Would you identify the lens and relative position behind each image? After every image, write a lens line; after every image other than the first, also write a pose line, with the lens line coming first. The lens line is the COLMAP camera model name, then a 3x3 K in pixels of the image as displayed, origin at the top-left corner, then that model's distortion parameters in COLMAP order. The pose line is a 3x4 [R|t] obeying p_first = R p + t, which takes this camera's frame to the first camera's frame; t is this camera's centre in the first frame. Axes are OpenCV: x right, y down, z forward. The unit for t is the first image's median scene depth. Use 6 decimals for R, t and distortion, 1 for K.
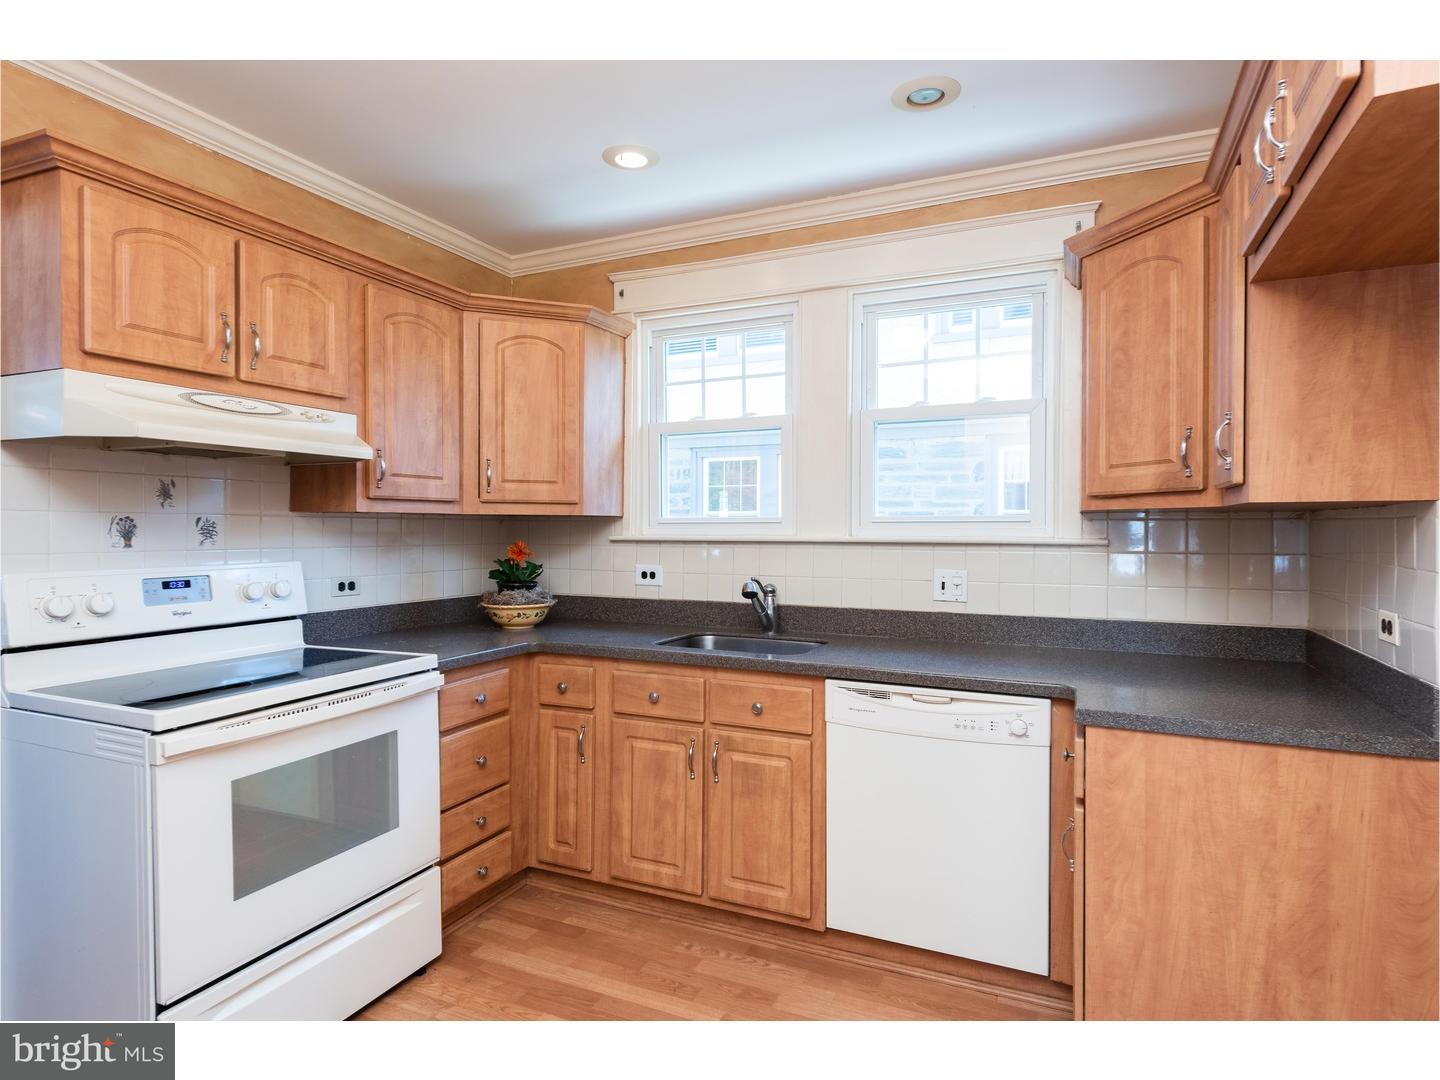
lens RADIAL K [[715.8, 0, 721.5], [0, 715.8, 522.1], [0, 0, 1]] dist [-0.000933, -0.001879]
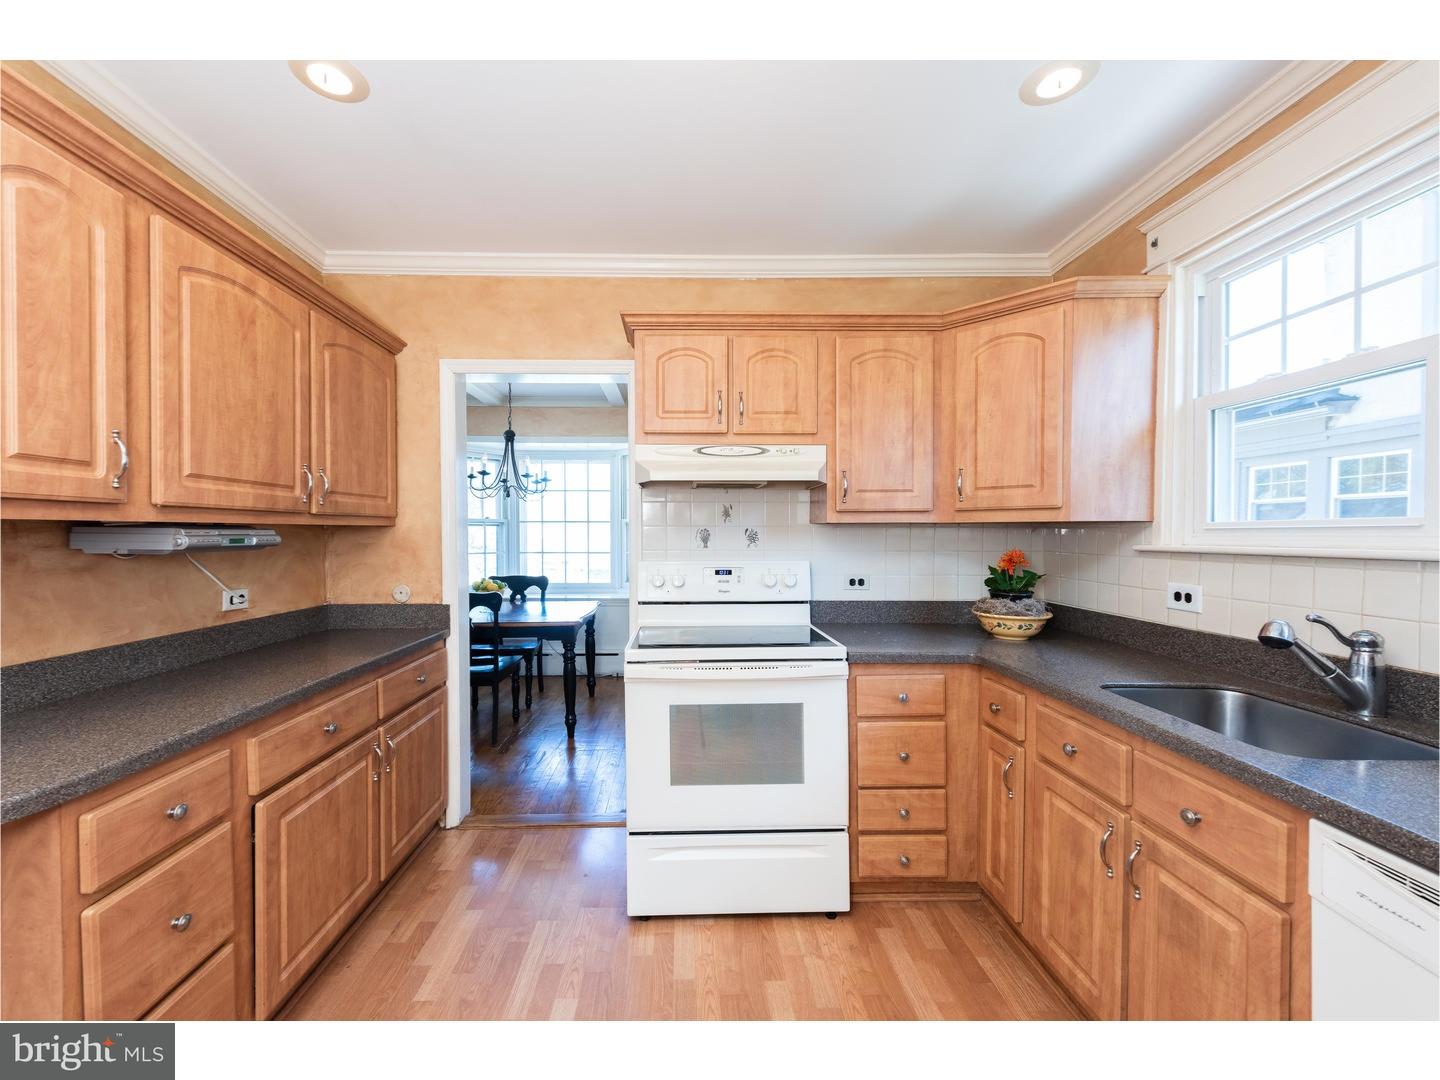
lens RADIAL K [[570.0, 0, 691.4], [0, 570.0, 539.7], [0, 0, 1]] dist [0.001142, -0.000257]
pose [[0.457389, 0.005813, -0.889248, 0.253768], [0.007363, 0.999920, 0.010324, 0.002842], [0.889236, -0.011269, 0.457310, 0.318861]]
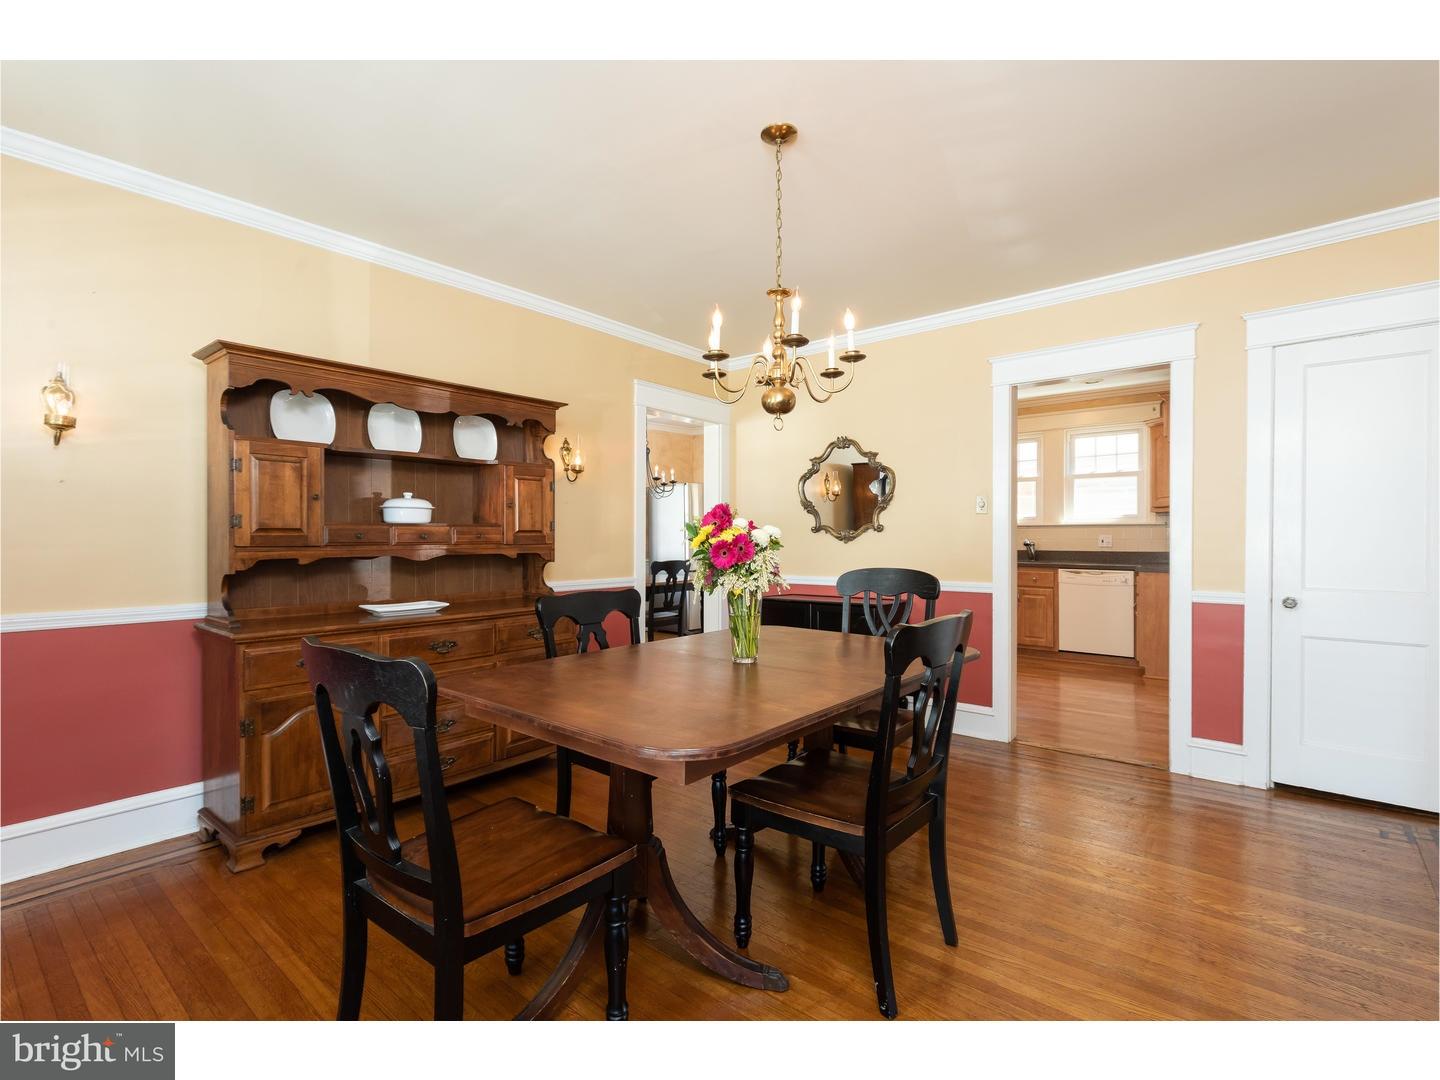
lens RADIAL K [[715.8, 0, 721.5], [0, 715.8, 522.1], [0, 0, 1]] dist [-0.000933, -0.001879]
pose [[0.965933, -0.007508, -0.258682, -0.366615], [0.005703, 0.999954, -0.007728, 0.028374], [0.258728, 0.005989, 0.965932, -1.887561]]
